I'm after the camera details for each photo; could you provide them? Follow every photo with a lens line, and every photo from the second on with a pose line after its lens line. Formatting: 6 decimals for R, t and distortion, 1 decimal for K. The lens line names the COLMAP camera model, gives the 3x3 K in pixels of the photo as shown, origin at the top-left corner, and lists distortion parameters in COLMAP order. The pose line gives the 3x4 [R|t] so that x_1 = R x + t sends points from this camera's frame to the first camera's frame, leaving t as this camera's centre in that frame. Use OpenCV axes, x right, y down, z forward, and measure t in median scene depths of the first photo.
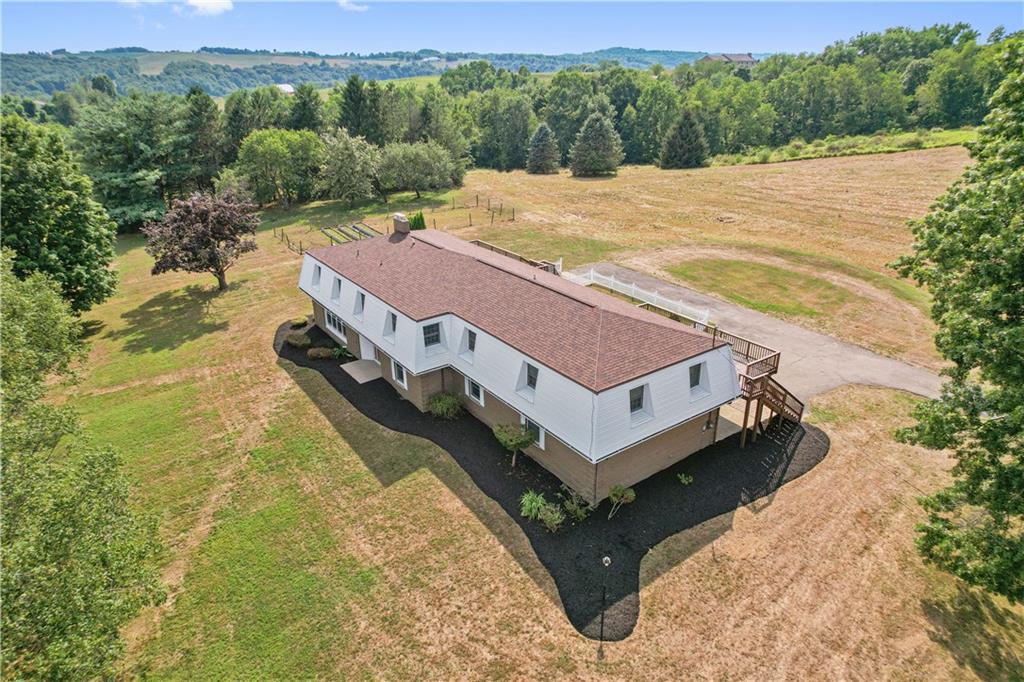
lens RADIAL K [[660.1, 0, 512.0], [0, 660.1, 341.0], [0, 0, 1]] dist [-0.081591, 0.075739]
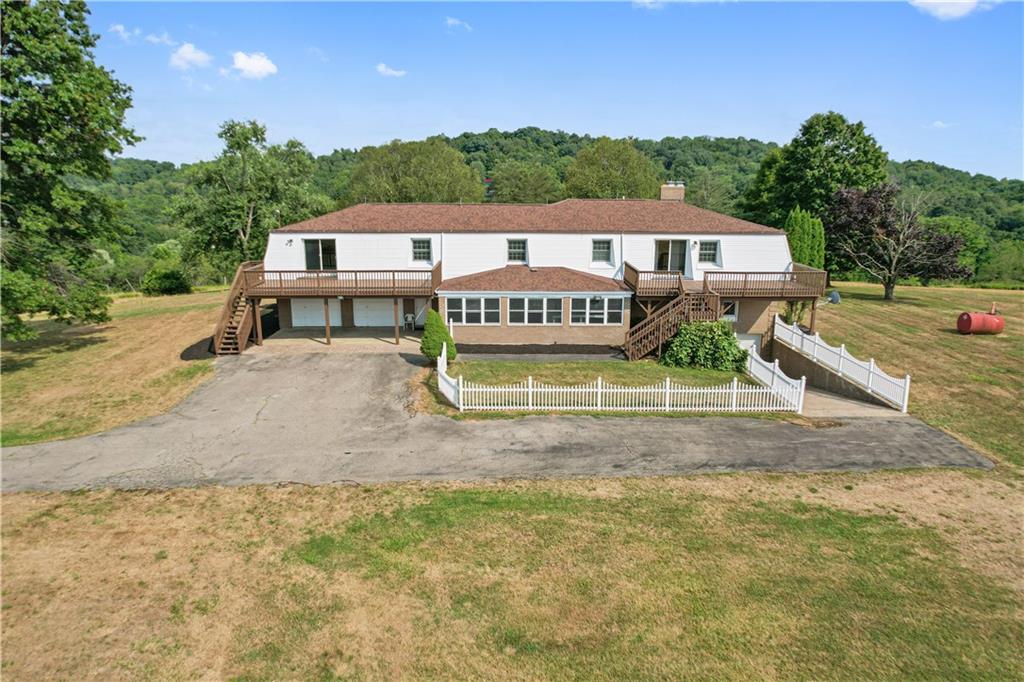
lens RADIAL K [[660.1, 0, 512.0], [0, 660.1, 341.0], [0, 0, 1]] dist [-0.081591, 0.075739]
pose [[-0.576058, 0.190390, -0.794927, 0.835372], [-0.330913, 0.834924, 0.439771, -0.376642], [0.747432, 0.516385, -0.417962, 1.519631]]
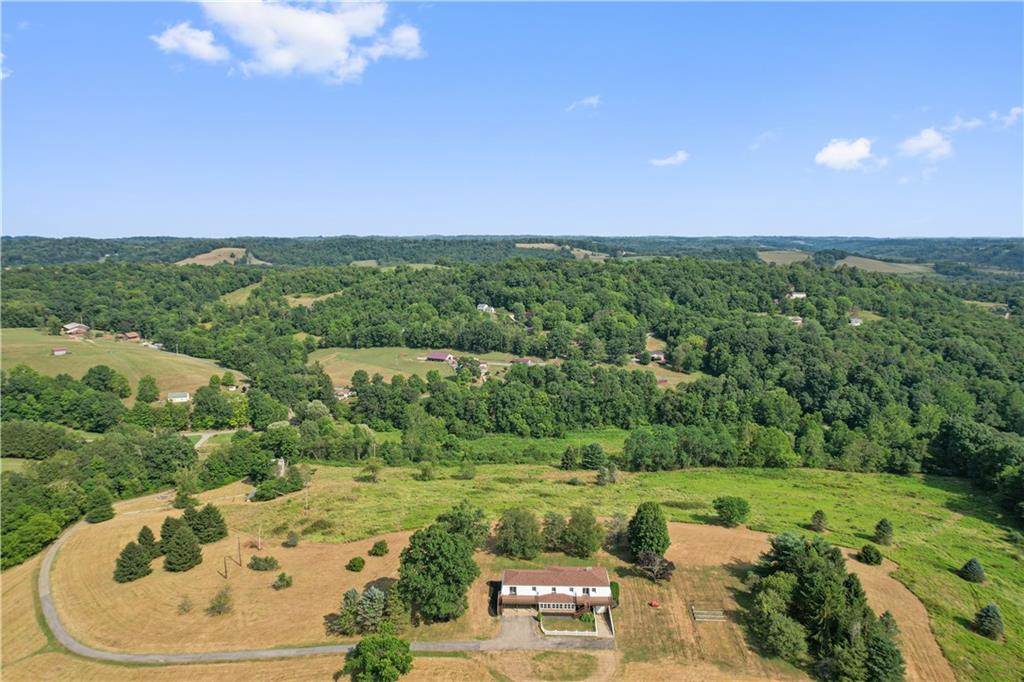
lens RADIAL K [[647.1, 0, 509.1], [0, 647.1, 361.1], [0, 0, 1]] dist [-0.081788, 0.071806]
pose [[-0.618067, 0.158536, -0.769974, 3.359449], [-0.311534, 0.849866, 0.425058, -3.146260], [0.721761, 0.502588, -0.475885, 2.144293]]
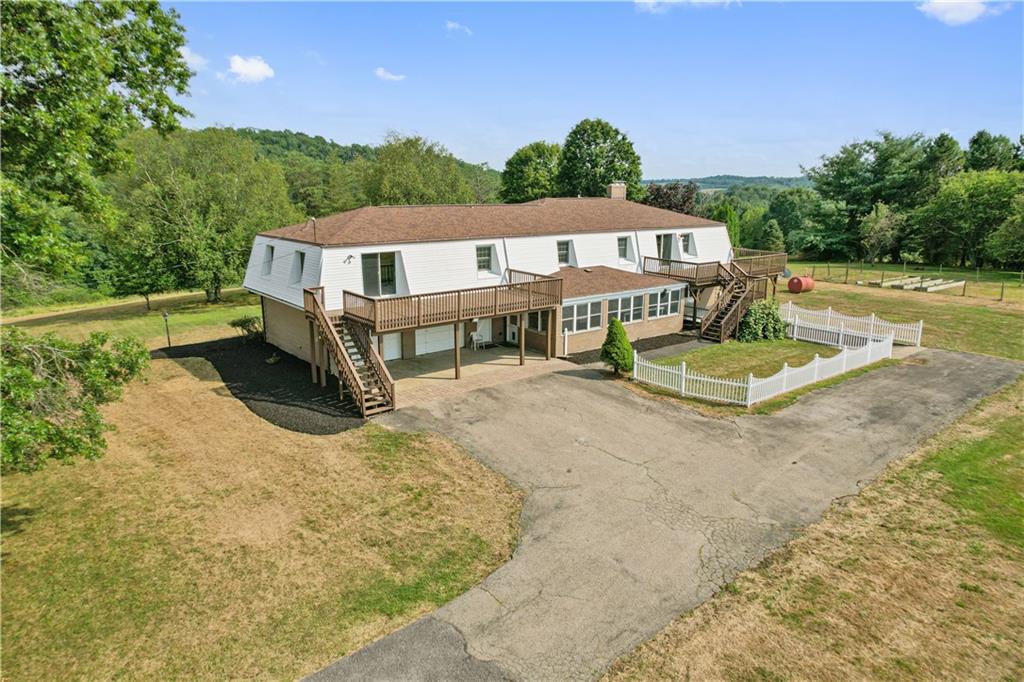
lens RADIAL K [[676.5, 0, 512.0], [0, 676.5, 341.0], [0, 0, 1]] dist [-0.084645, 0.079395]
pose [[0.057096, 0.234071, -0.970541, 0.986661], [-0.409472, 0.892092, 0.191063, -0.117423], [0.910534, 0.386501, 0.146780, 0.921996]]
